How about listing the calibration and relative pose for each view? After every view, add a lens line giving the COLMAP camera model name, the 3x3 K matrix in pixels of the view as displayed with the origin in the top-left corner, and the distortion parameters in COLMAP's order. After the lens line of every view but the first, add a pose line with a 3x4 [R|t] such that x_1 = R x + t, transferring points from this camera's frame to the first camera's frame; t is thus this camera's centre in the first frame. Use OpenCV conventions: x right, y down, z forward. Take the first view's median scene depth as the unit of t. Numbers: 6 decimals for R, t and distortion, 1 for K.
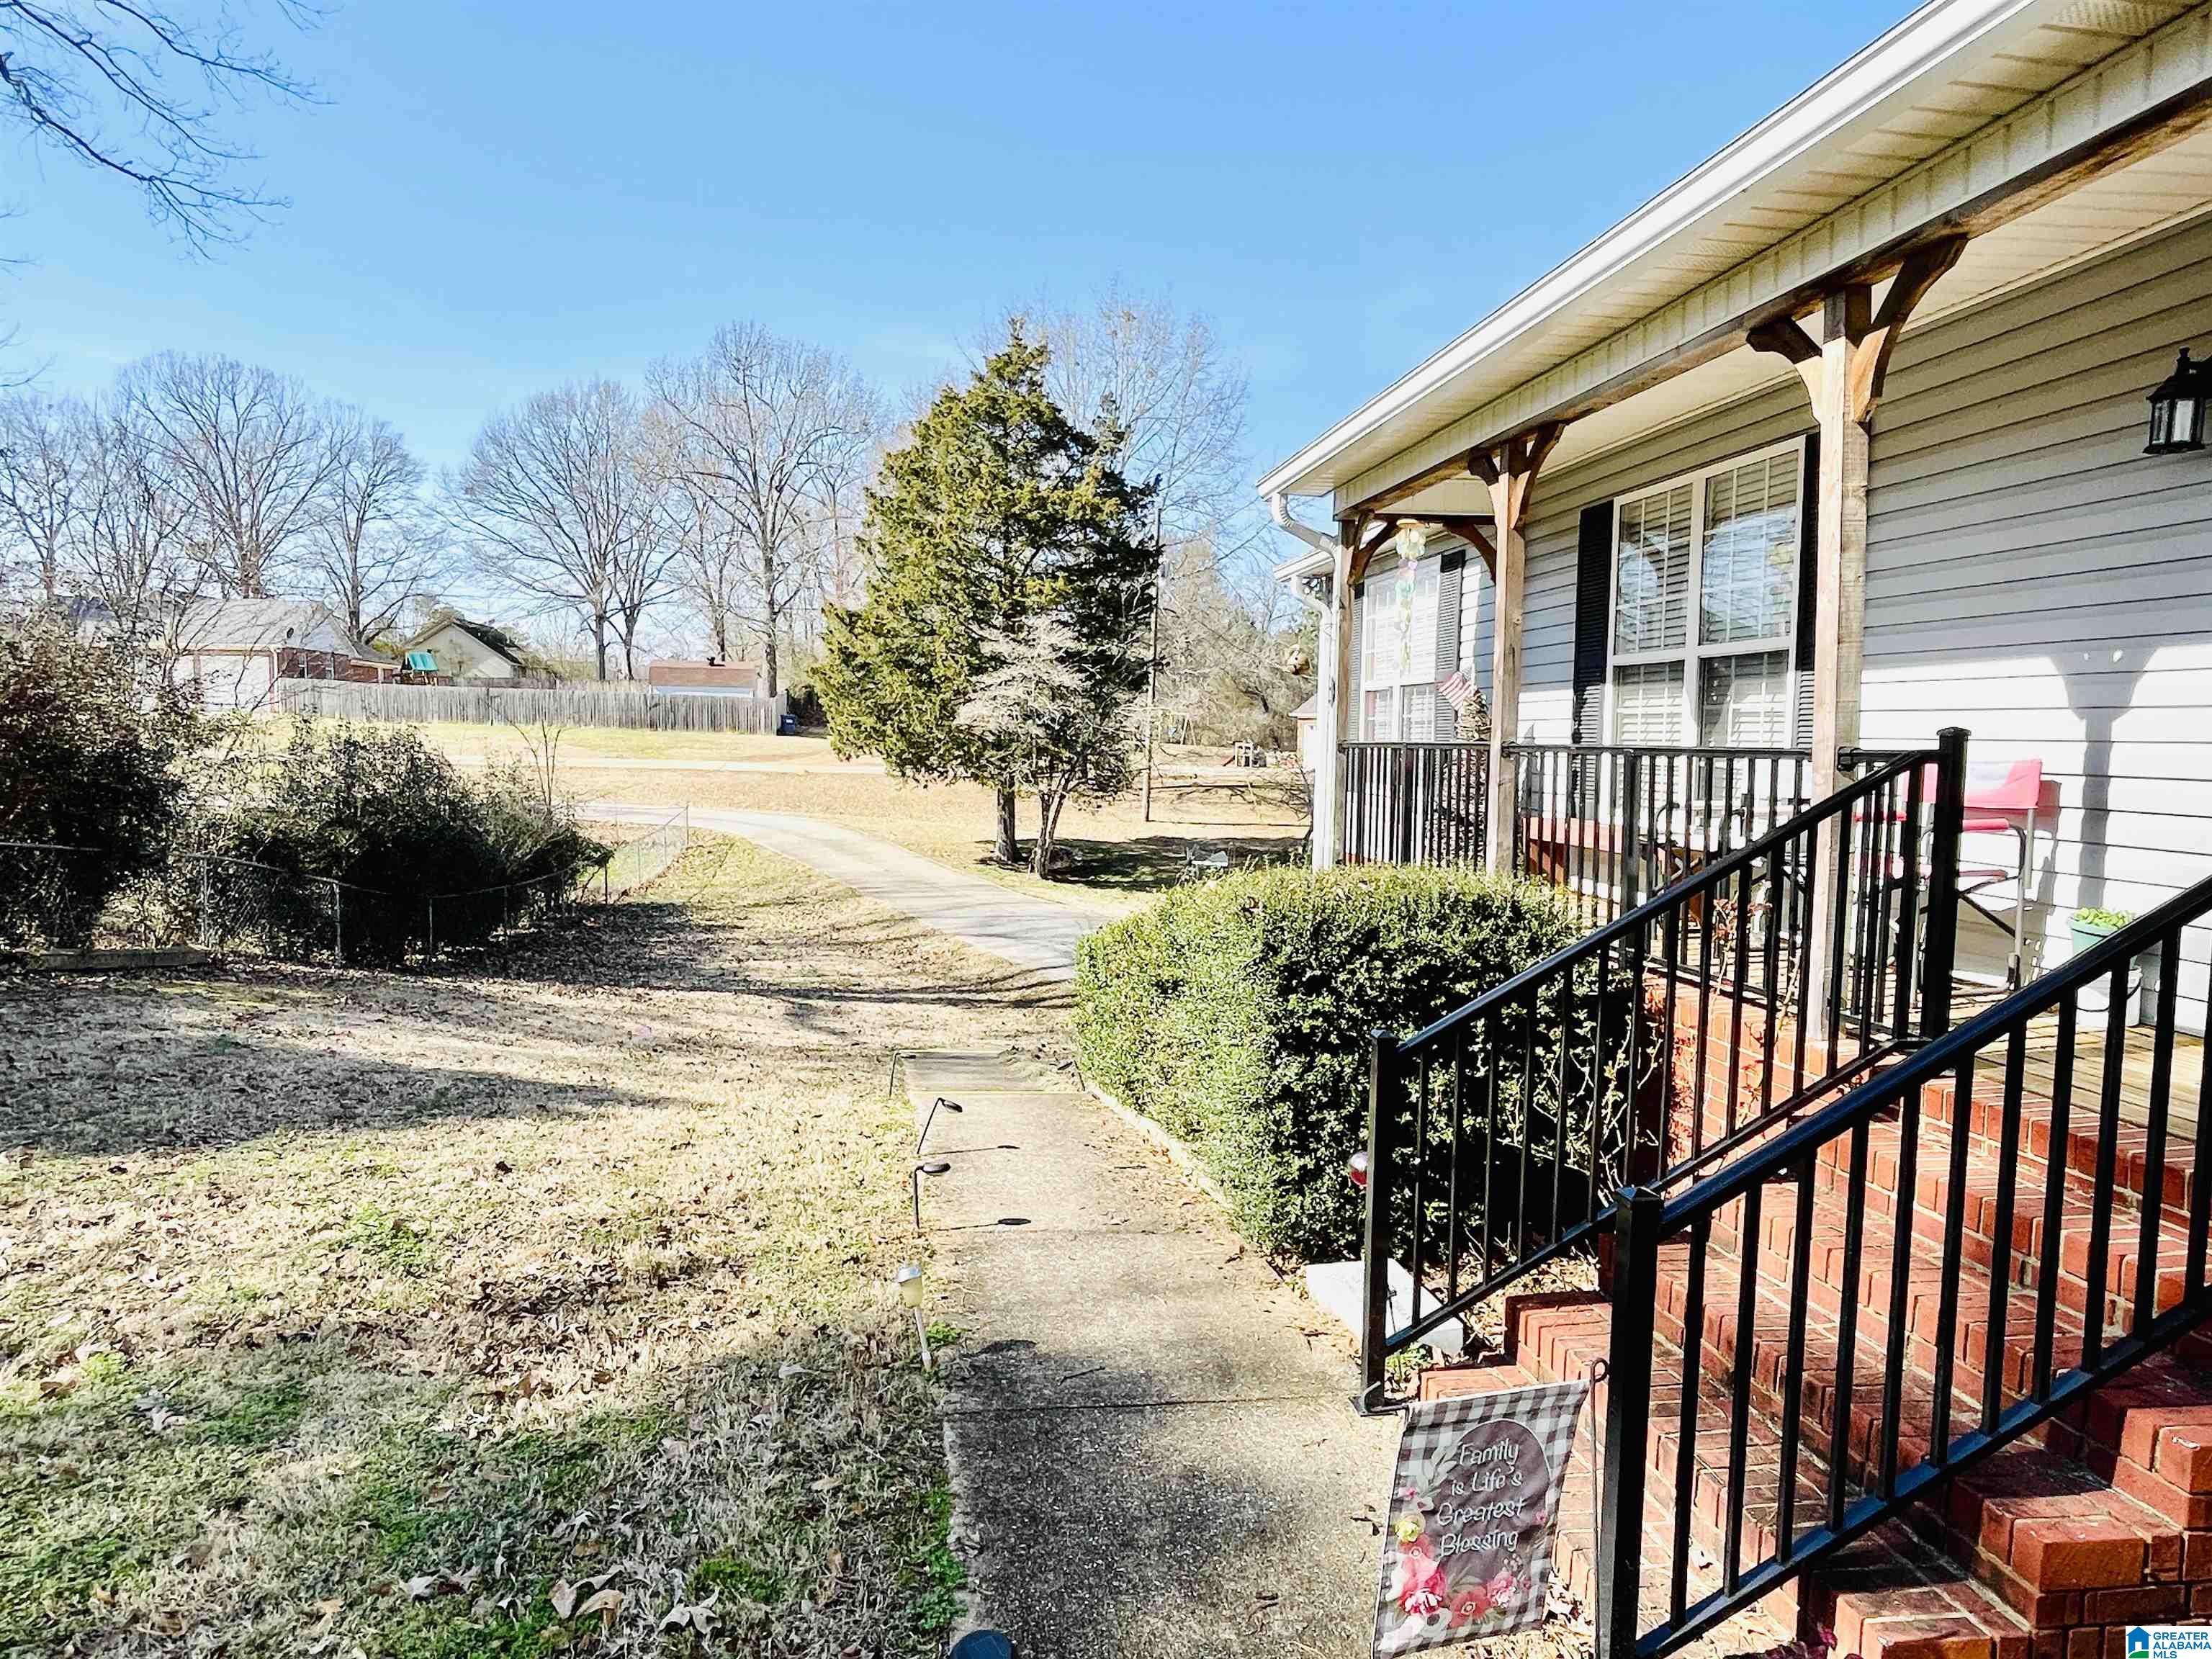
lens RADIAL K [[1320.2, 0, 1087.0], [0, 1320.2, 840.1], [0, 0, 1]] dist [-0.006444, -0.003447]
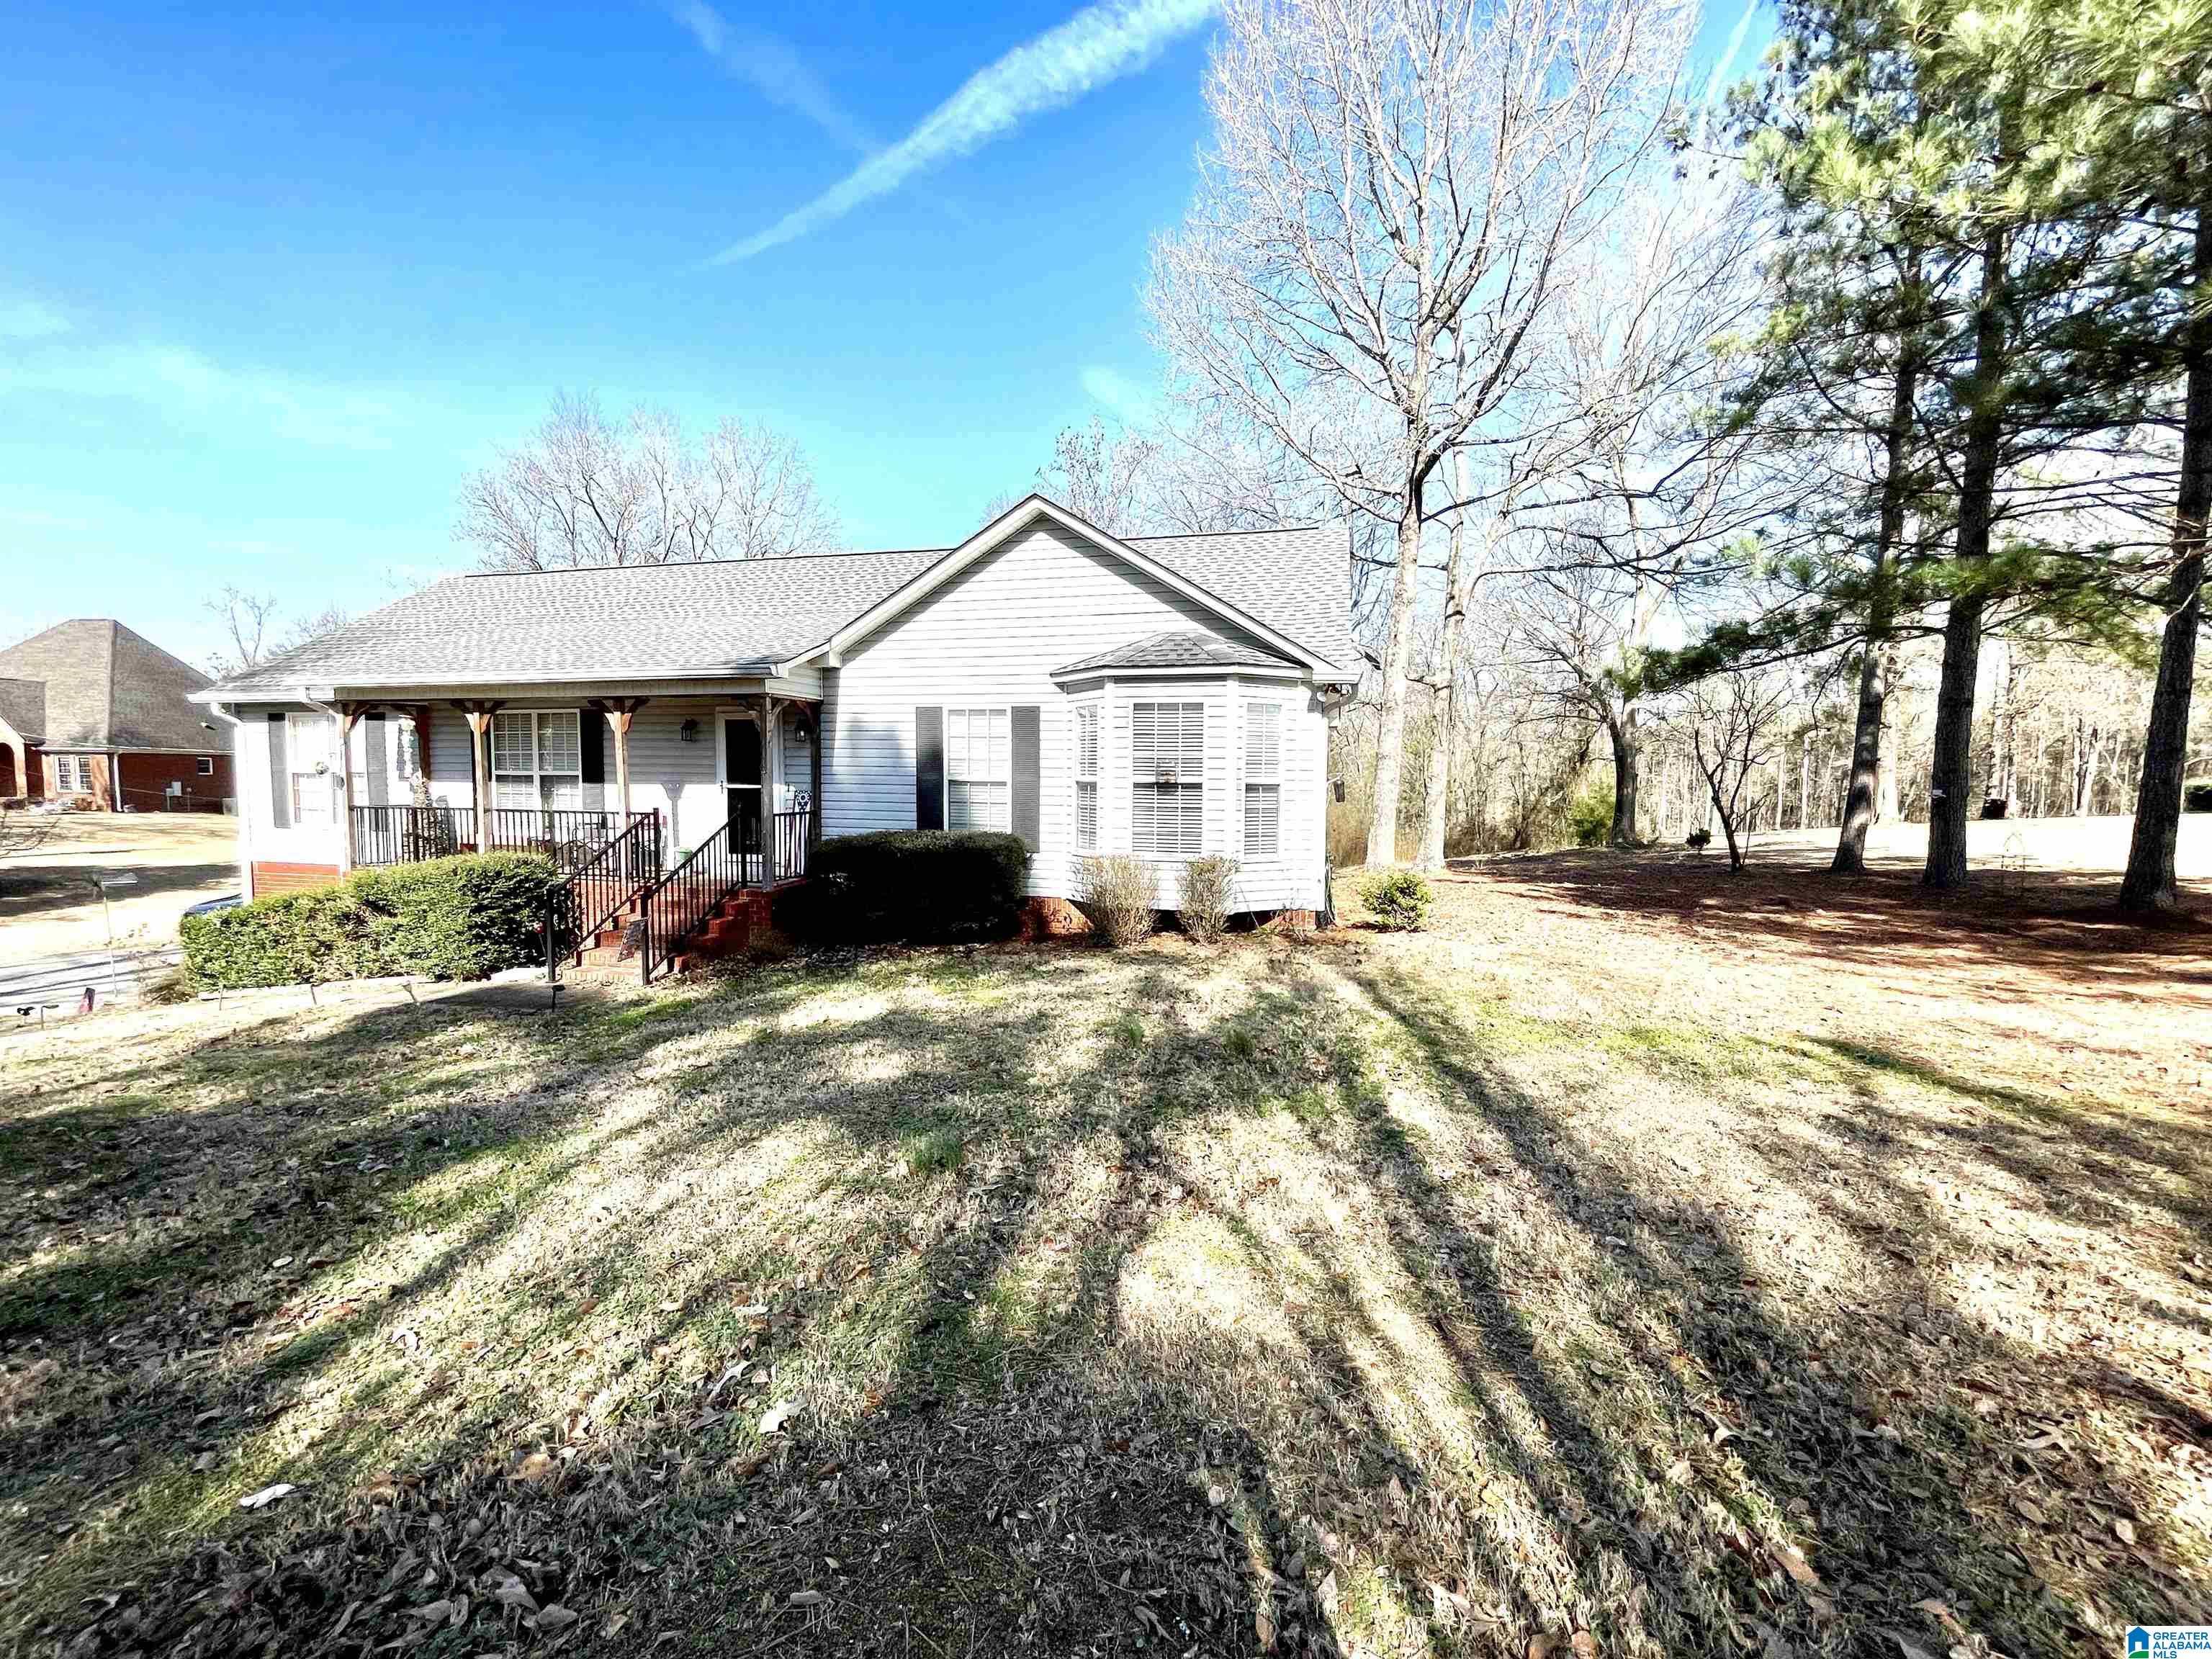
lens RADIAL K [[892.0, 0, 1095.1], [0, 892.0, 841.2], [0, 0, 1]] dist [-0.003017, 0.001106]
pose [[0.380685, -0.077647, 0.921439, -1.255253], [0.067535, 0.996142, 0.056040, -0.031265], [-0.922235, 0.040896, 0.384460, -1.226727]]
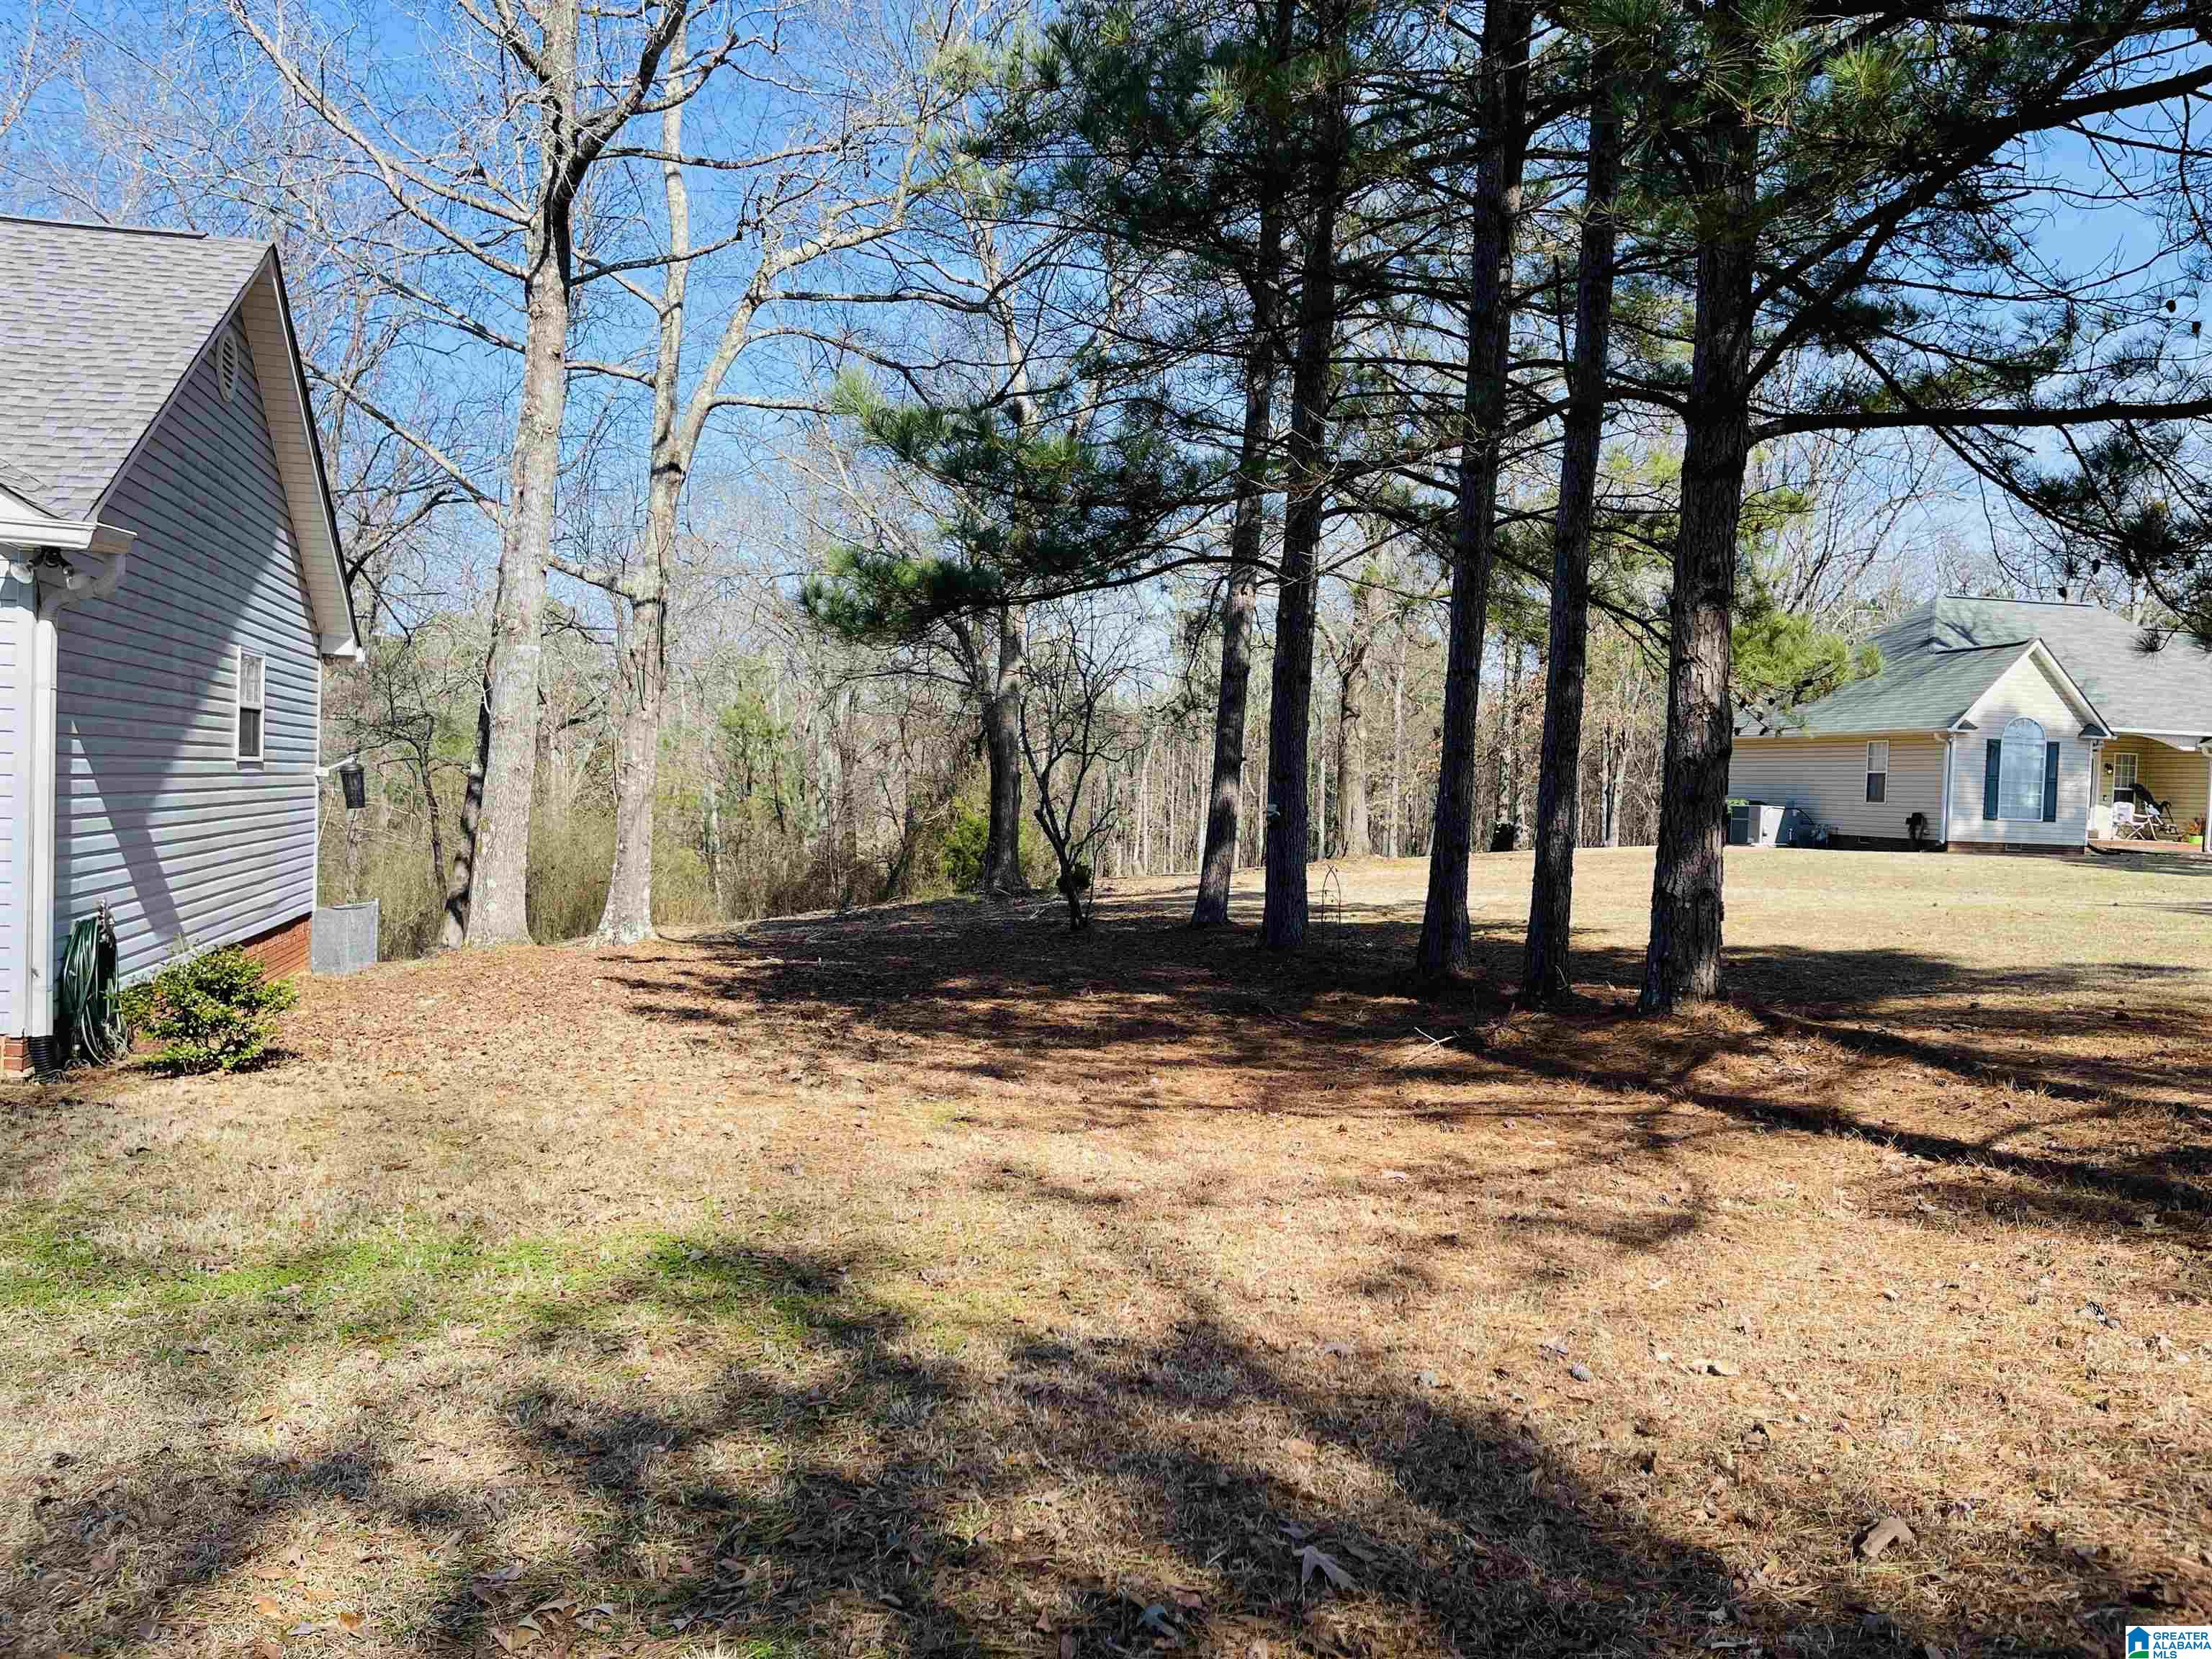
lens RADIAL K [[1660.0, 0, 1112.1], [0, 1660.0, 825.2], [0, 0, 1]] dist [0.070357, -0.081761]
pose [[-0.119105, -0.040391, 0.992060, -1.017865], [0.036932, 0.998300, 0.045080, 0.030897], [-0.992195, 0.042008, -0.117411, -2.028230]]
